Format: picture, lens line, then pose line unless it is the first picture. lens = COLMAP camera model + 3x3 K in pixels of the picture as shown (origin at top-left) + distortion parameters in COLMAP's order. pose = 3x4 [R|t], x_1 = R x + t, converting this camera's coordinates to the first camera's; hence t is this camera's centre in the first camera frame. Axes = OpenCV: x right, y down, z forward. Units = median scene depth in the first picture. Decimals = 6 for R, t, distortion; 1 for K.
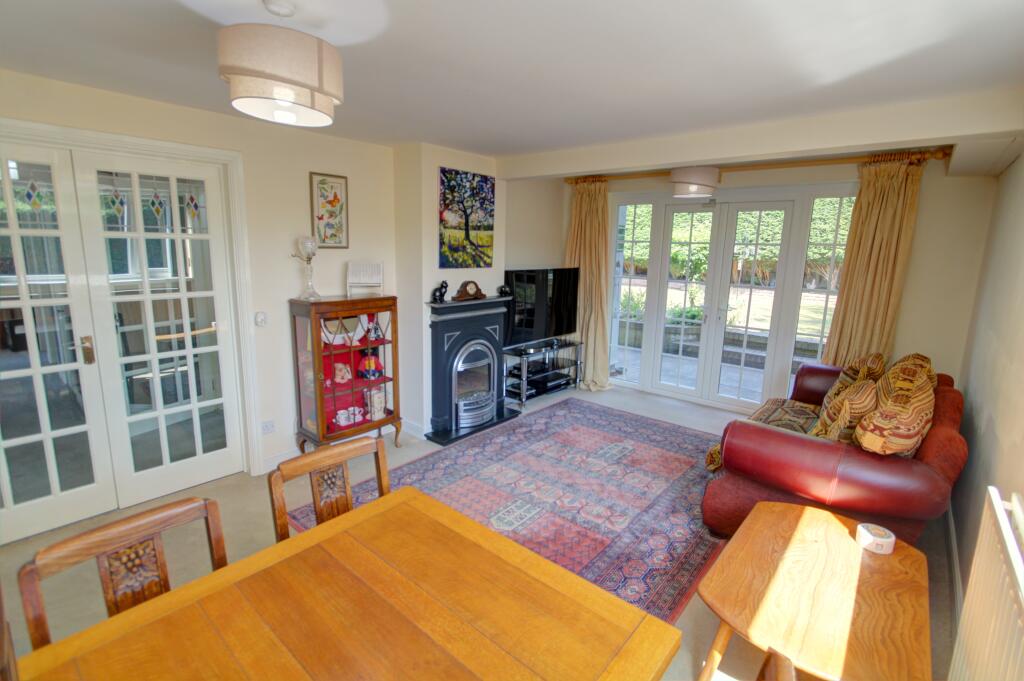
lens RADIAL K [[489.3, 0, 519.7], [0, 489.3, 338.5], [0, 0, 1]] dist [-0.017585, 0.001262]
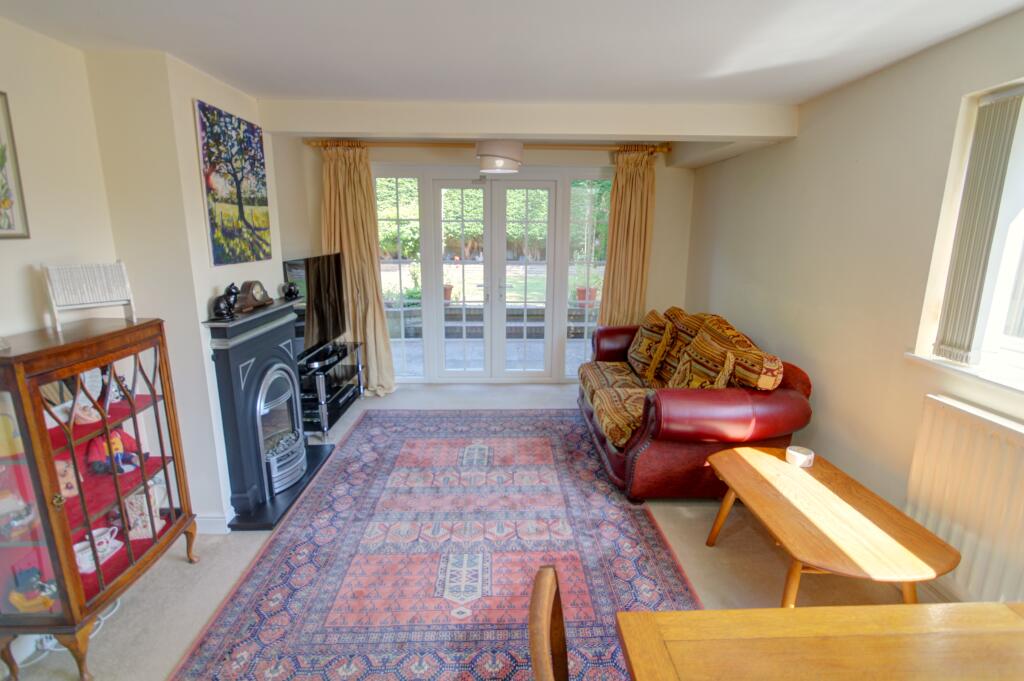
lens RADIAL K [[489.3, 0, 519.7], [0, 489.3, 338.5], [0, 0, 1]] dist [-0.017585, 0.001262]
pose [[0.736422, -0.164216, 0.656290, -0.294025], [0.135145, 0.986248, 0.095132, -0.055327], [-0.662887, 0.018637, 0.748488, 0.264266]]
